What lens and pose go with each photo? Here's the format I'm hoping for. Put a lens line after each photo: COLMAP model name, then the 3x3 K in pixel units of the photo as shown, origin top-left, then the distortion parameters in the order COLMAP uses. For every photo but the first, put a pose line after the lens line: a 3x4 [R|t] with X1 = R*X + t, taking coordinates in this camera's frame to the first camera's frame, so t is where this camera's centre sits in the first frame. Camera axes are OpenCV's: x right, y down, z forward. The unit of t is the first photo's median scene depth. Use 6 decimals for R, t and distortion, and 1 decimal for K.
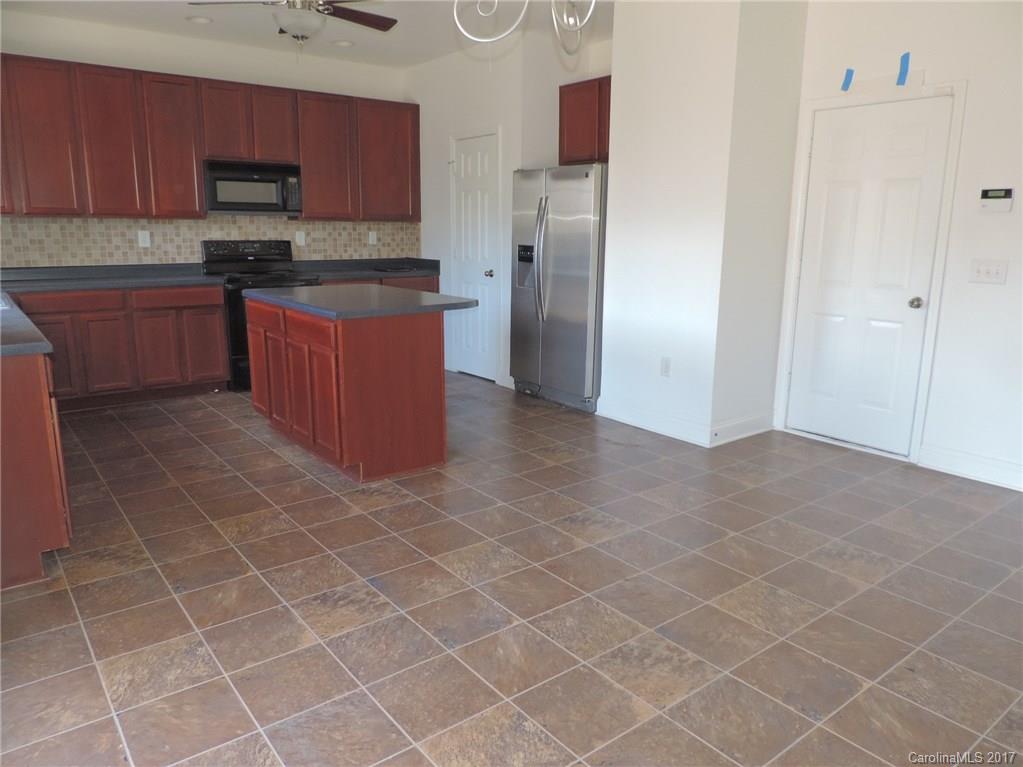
lens RADIAL K [[727.5, 0, 512.2], [0, 727.5, 388.2], [0, 0, 1]] dist [-0.019398, 0.004055]
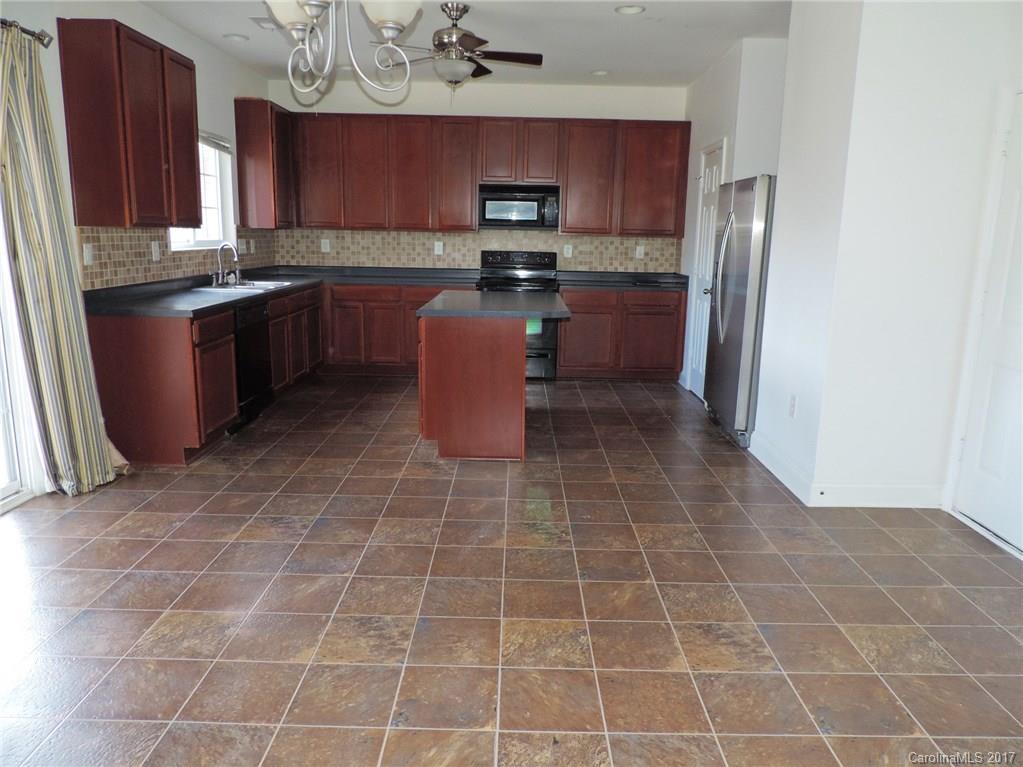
lens RADIAL K [[727.5, 0, 512.2], [0, 727.5, 388.2], [0, 0, 1]] dist [-0.019398, 0.004055]
pose [[0.783996, 0.135005, -0.605908, 0.383809], [-0.147343, 0.988641, 0.029634, -0.021831], [0.603027, 0.066043, 0.794982, 0.089385]]
